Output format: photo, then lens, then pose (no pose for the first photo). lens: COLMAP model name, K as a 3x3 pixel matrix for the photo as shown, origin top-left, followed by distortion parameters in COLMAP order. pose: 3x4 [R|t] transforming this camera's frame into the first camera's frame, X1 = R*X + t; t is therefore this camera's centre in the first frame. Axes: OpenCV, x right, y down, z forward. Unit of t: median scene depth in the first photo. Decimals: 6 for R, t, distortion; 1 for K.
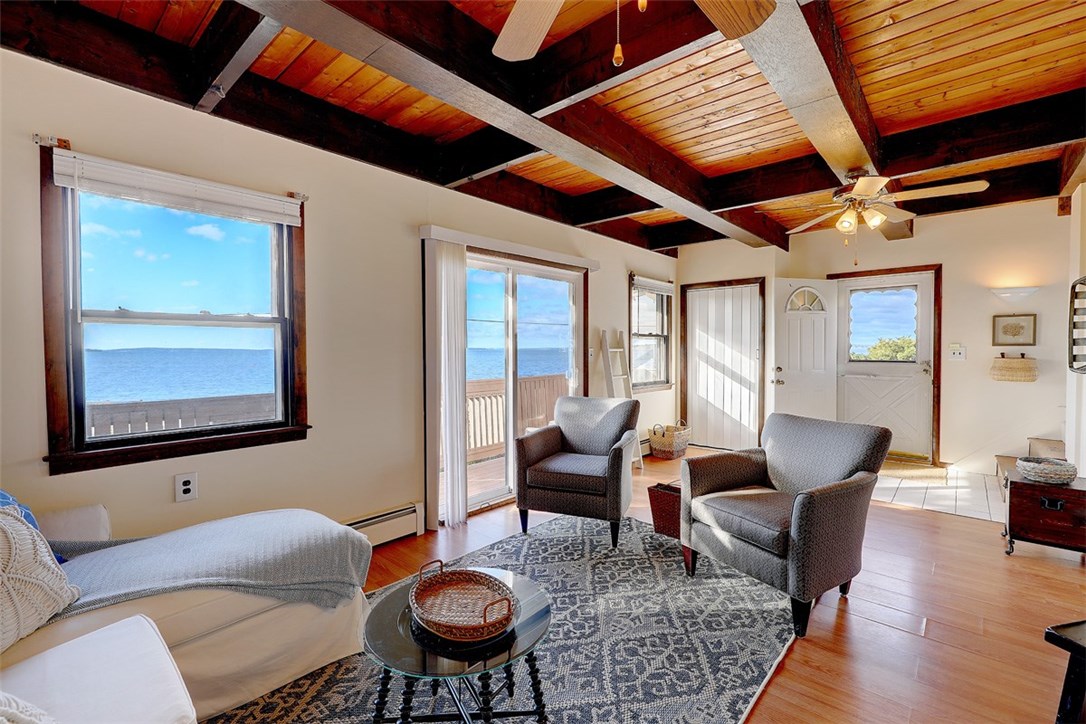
lens RADIAL K [[475.2, 0, 544.2], [0, 475.2, 359.3], [0, 0, 1]] dist [0.000872, 0.000425]
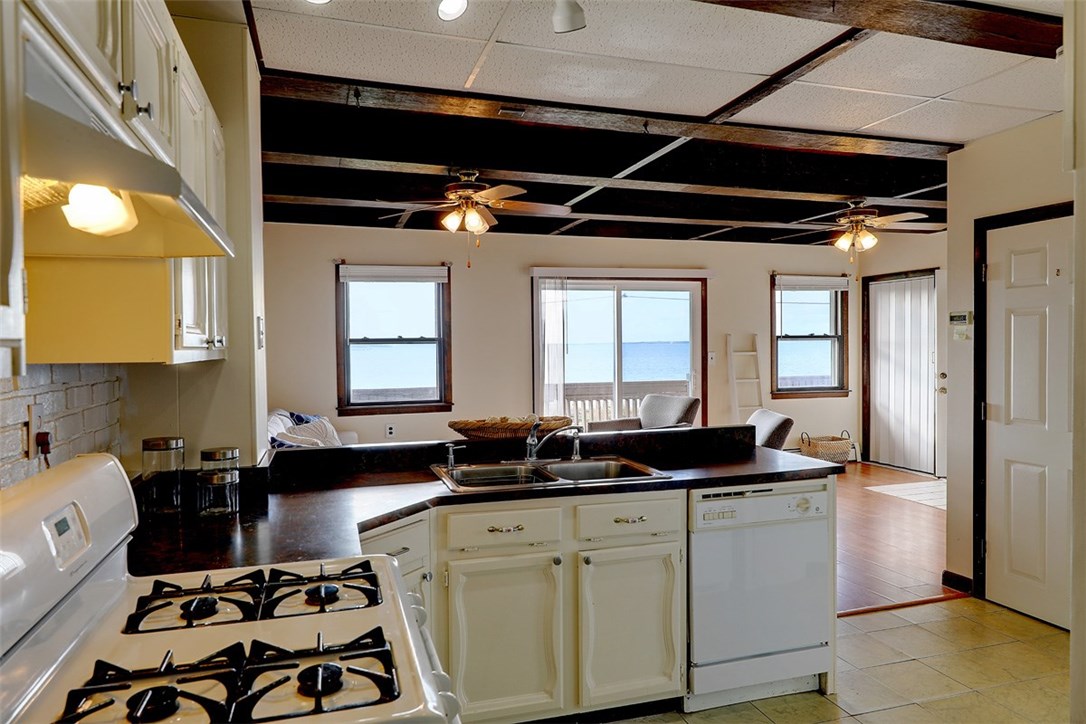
lens RADIAL K [[705.4, 0, 543.0], [0, 705.4, 355.3], [0, 0, 1]] dist [0.022814, 0.001215]
pose [[0.860211, 0.001805, -0.509935, 0.681655], [-0.003238, 0.999993, -0.001923, -0.014527], [0.509928, 0.003305, 0.860211, -0.627469]]
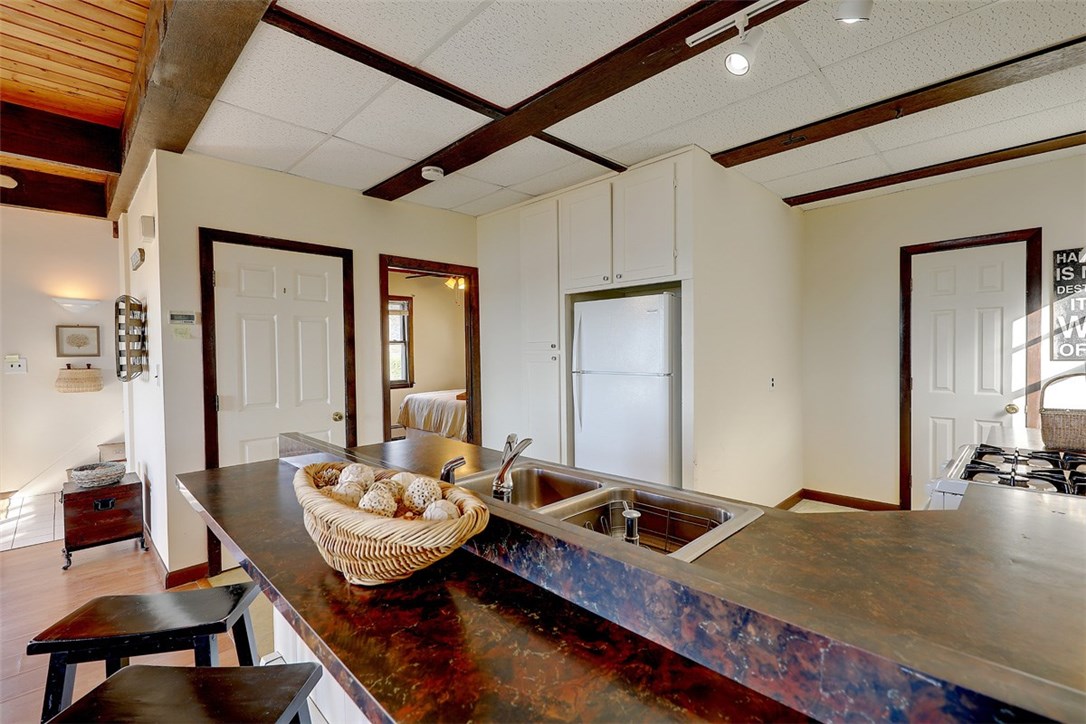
lens RADIAL K [[475.2, 0, 552.5], [0, 475.2, 359.7], [0, 0, 1]] dist [0.000872, 0.000425]
pose [[0.044609, -0.014492, 0.998899, 0.044211], [0.034916, 0.999306, 0.012939, -0.000755], [-0.998394, 0.034300, 0.045084, -0.062041]]
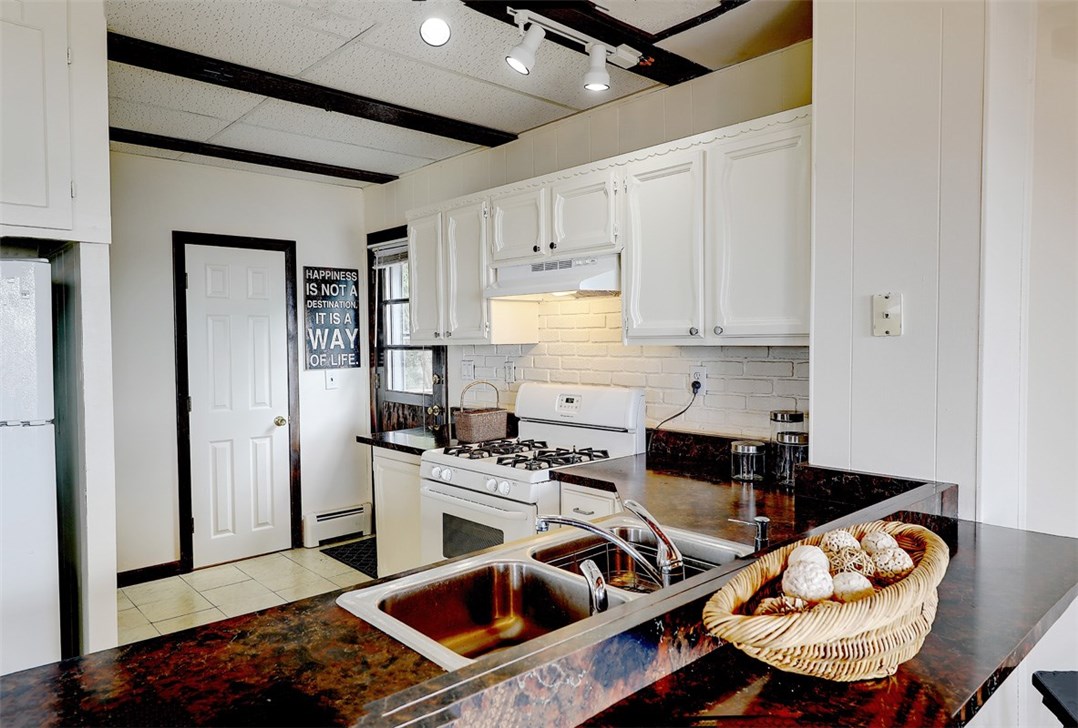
lens RADIAL K [[700.2, 0, 540.8], [0, 700.2, 361.8], [0, 0, 1]] dist [0.022814, 0.001215]
pose [[-0.994828, 0.007203, 0.101314, 0.335071], [0.012350, 0.998660, 0.050263, -0.031314], [-0.100816, 0.051254, -0.993584, 0.309972]]
